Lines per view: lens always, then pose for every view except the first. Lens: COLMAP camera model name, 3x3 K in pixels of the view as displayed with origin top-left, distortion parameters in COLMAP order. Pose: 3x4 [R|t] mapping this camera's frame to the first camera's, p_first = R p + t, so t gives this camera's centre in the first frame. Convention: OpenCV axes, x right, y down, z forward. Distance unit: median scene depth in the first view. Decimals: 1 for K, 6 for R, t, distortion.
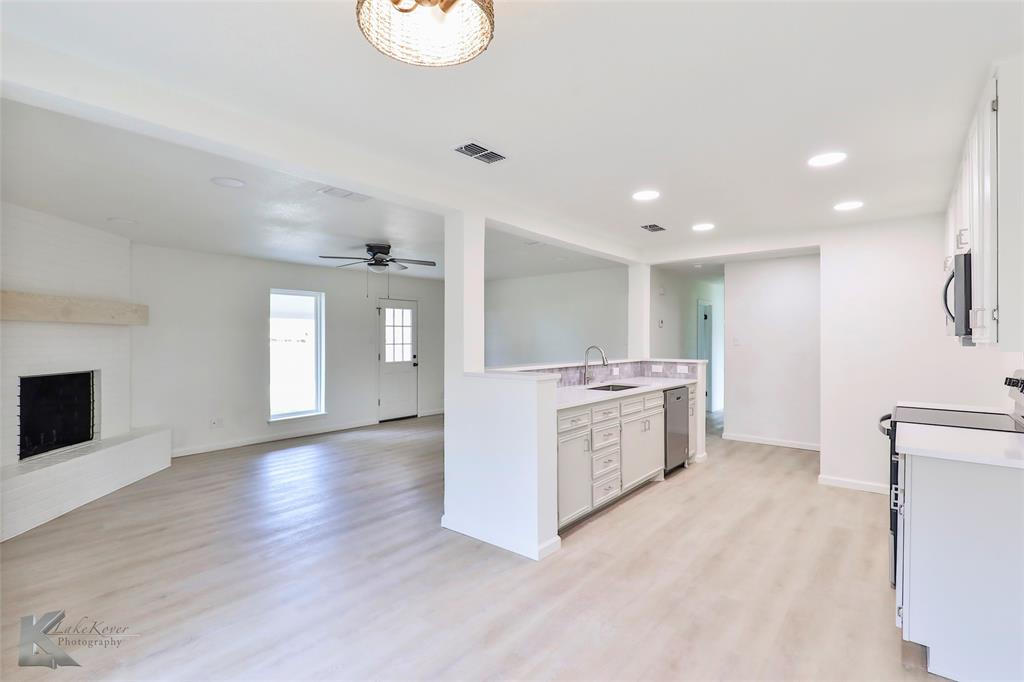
lens RADIAL K [[485.2, 0, 516.5], [0, 485.2, 340.4], [0, 0, 1]] dist [0.000668, -0.000975]
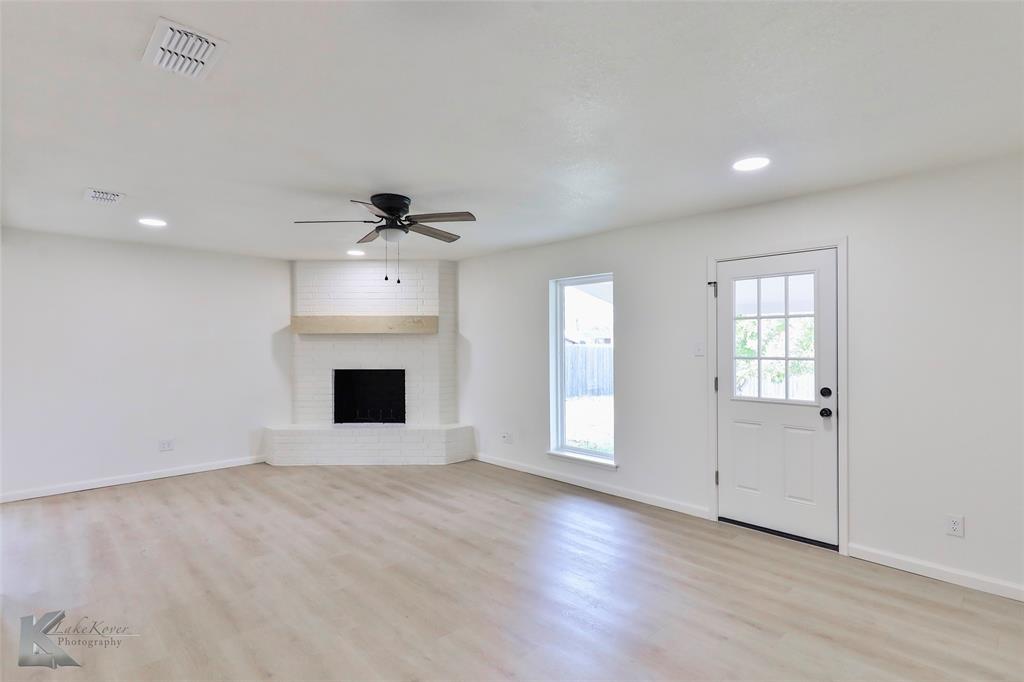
lens RADIAL K [[485.2, 0, 516.5], [0, 485.2, 340.4], [0, 0, 1]] dist [0.000668, -0.000975]
pose [[-0.124315, -0.014941, -0.992130, 0.334943], [-0.006294, 0.999878, -0.014269, -0.001140], [0.992223, 0.004471, -0.124393, 1.316335]]
